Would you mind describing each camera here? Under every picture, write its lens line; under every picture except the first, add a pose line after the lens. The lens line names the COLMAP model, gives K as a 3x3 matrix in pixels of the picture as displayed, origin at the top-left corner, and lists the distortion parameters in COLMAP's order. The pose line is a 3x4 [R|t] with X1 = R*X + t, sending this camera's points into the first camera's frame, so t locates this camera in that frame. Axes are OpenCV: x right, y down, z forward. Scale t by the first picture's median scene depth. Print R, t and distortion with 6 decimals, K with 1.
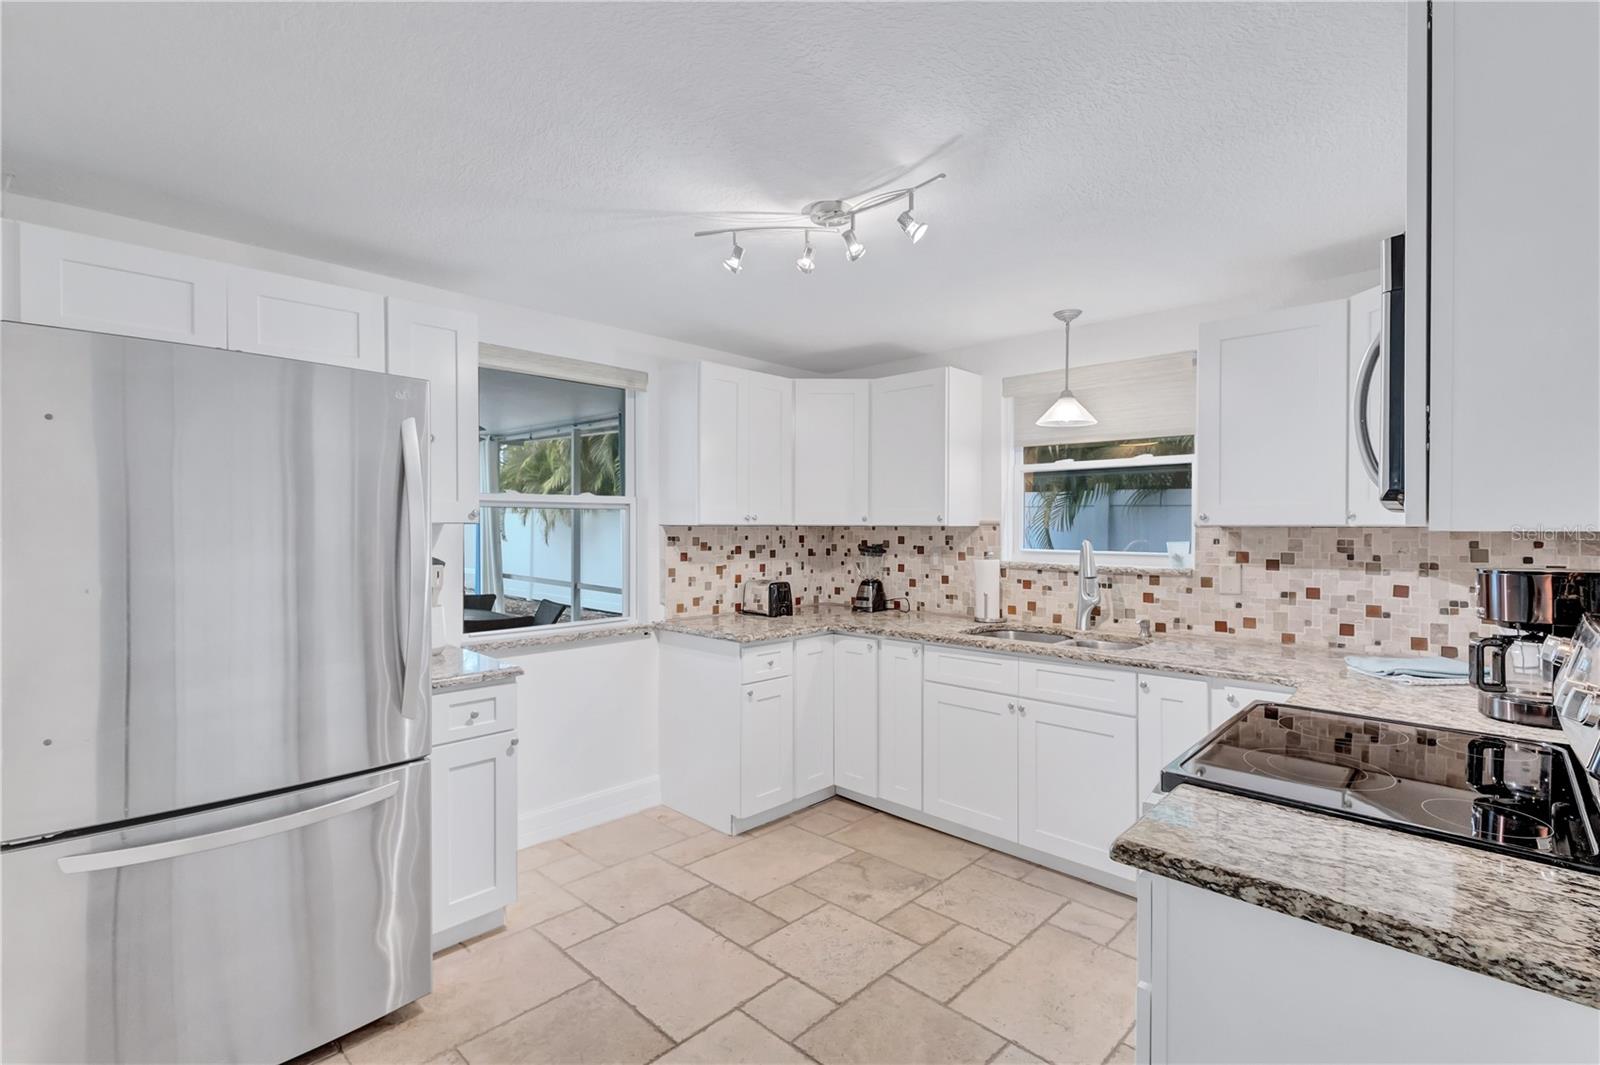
lens RADIAL K [[739.2, 0, 808.9], [0, 739.2, 527.5], [0, 0, 1]] dist [-0.001294, -0.002165]
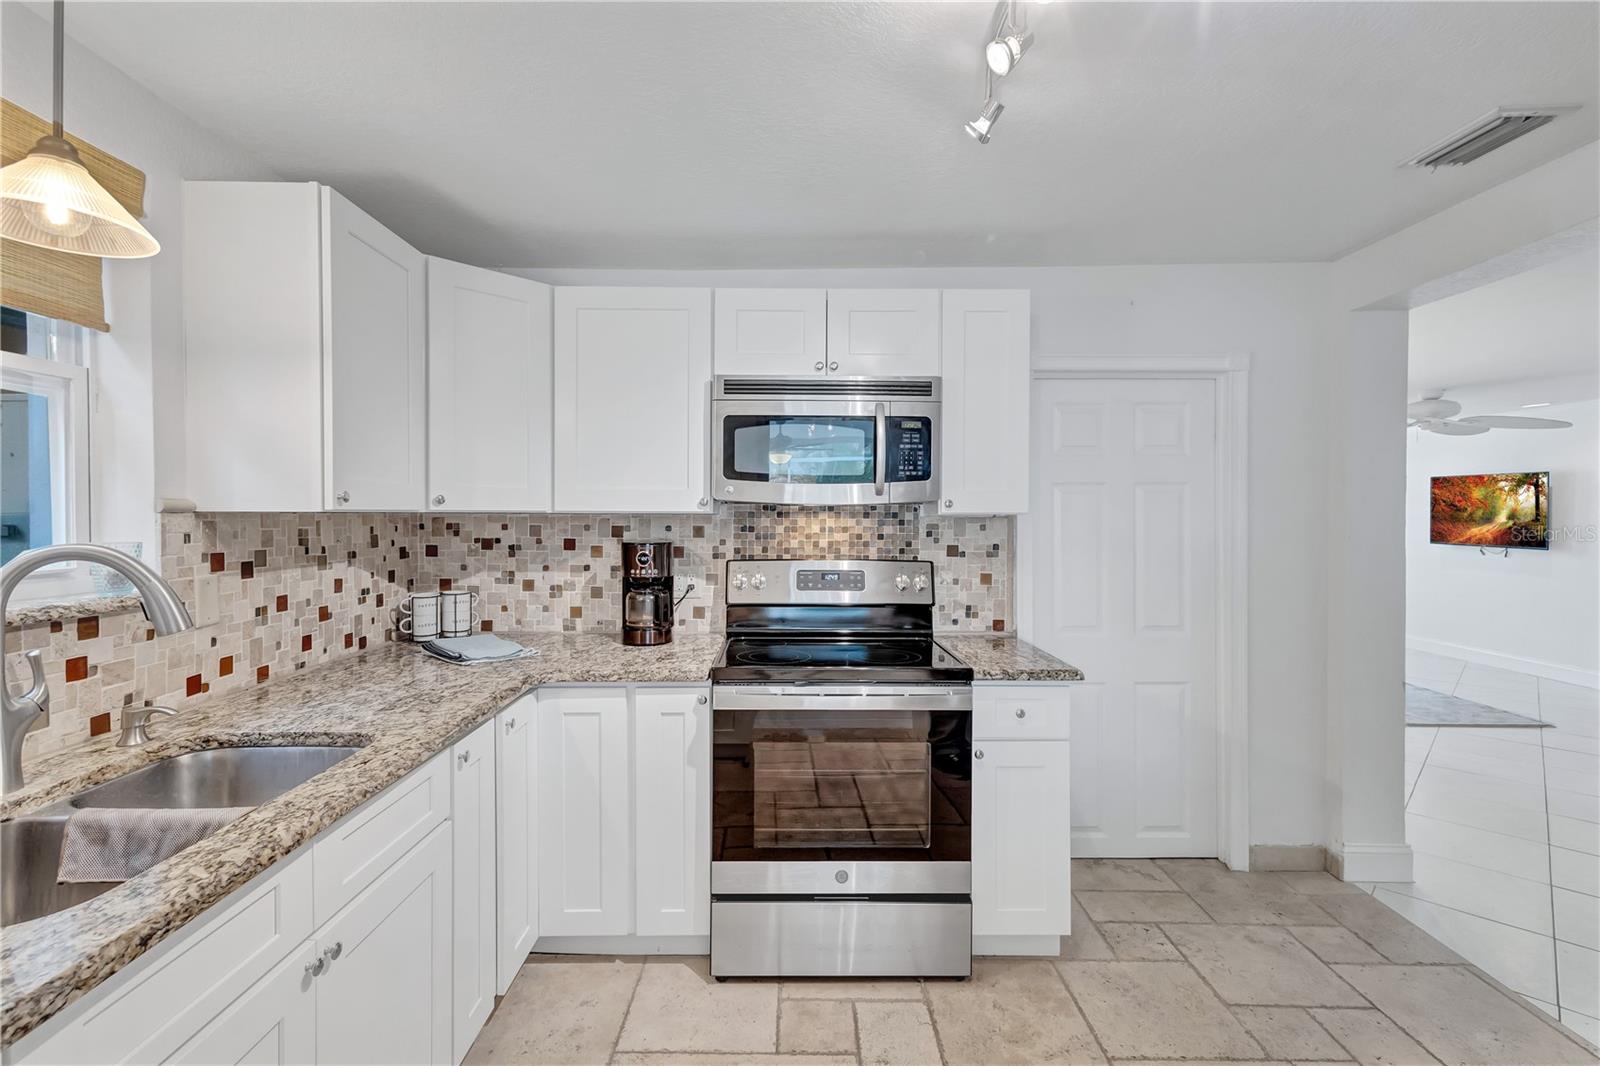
lens RADIAL K [[739.2, 0, 801.0], [0, 739.2, 546.4], [0, 0, 1]] dist [-0.001294, -0.002165]
pose [[-0.692648, -0.034502, 0.720450, -0.195413], [-0.000345, 0.998871, 0.047503, -0.002201], [-0.721275, 0.032654, -0.691878, 1.113880]]
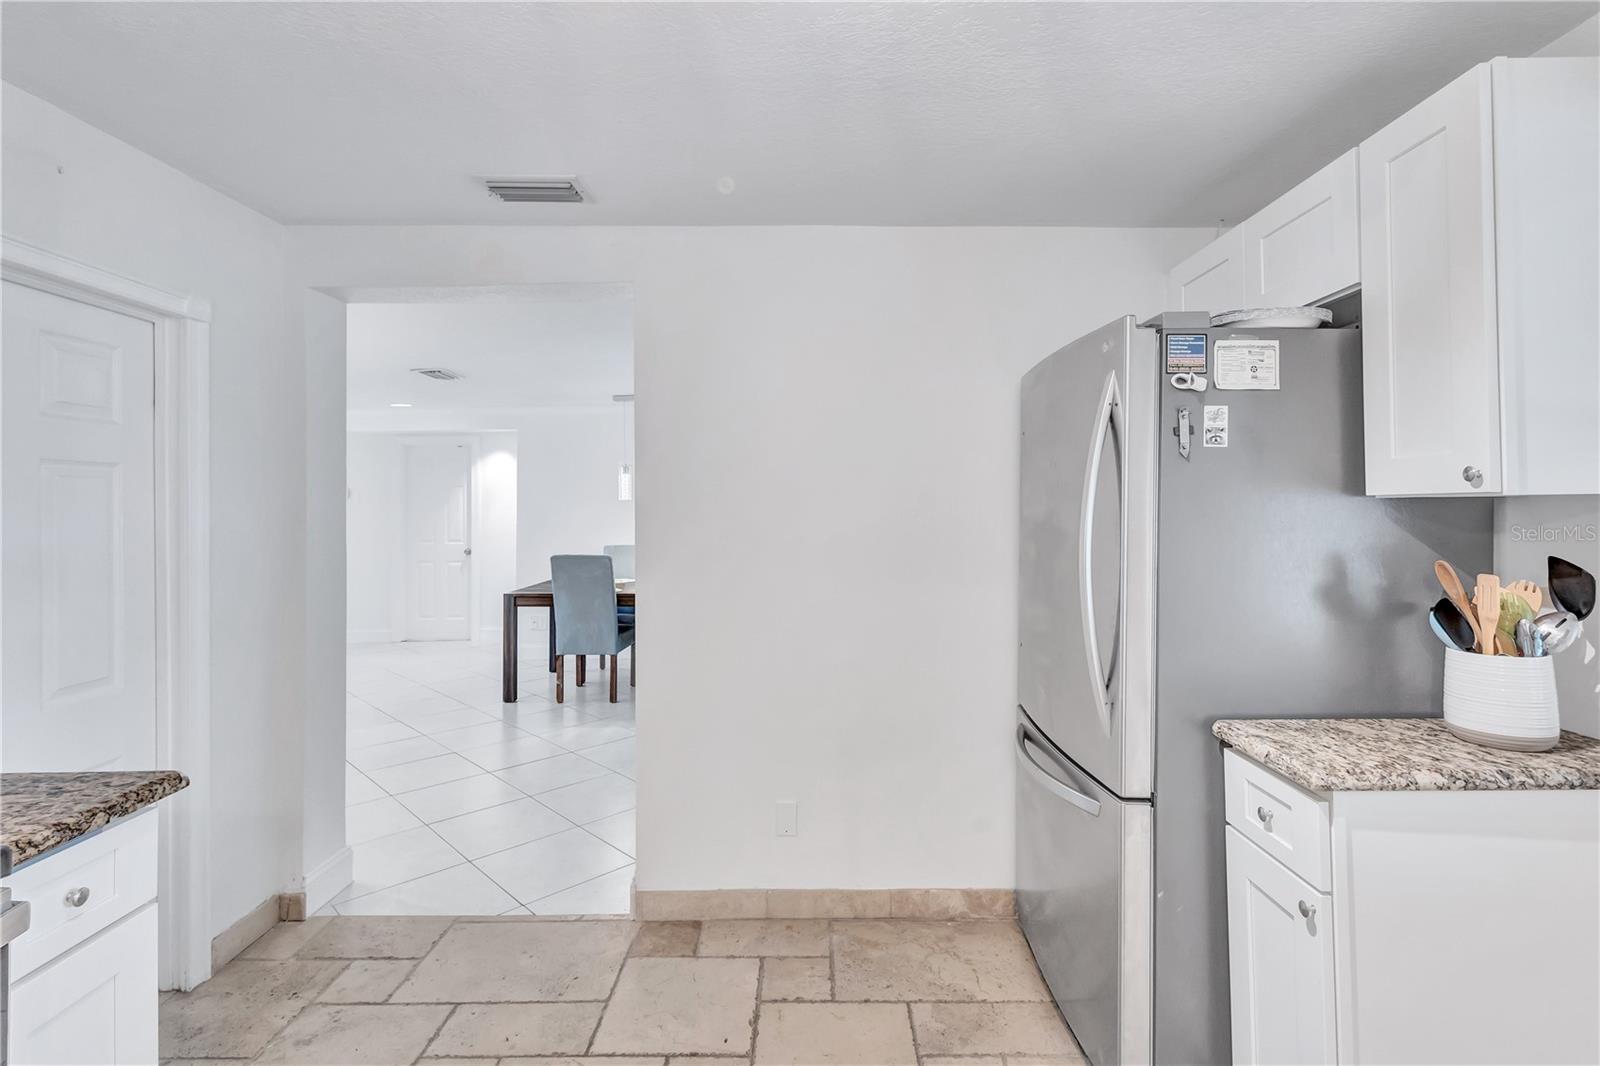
lens RADIAL K [[739.2, 0, 805.3], [0, 739.2, 507.9], [0, 0, 1]] dist [-0.001294, -0.002165]
pose [[-0.716582, 0.000035, -0.697503, 0.200783], [0.003074, 0.999990, -0.003109, 0.004243], [0.697496, -0.004372, -0.716575, 0.967564]]
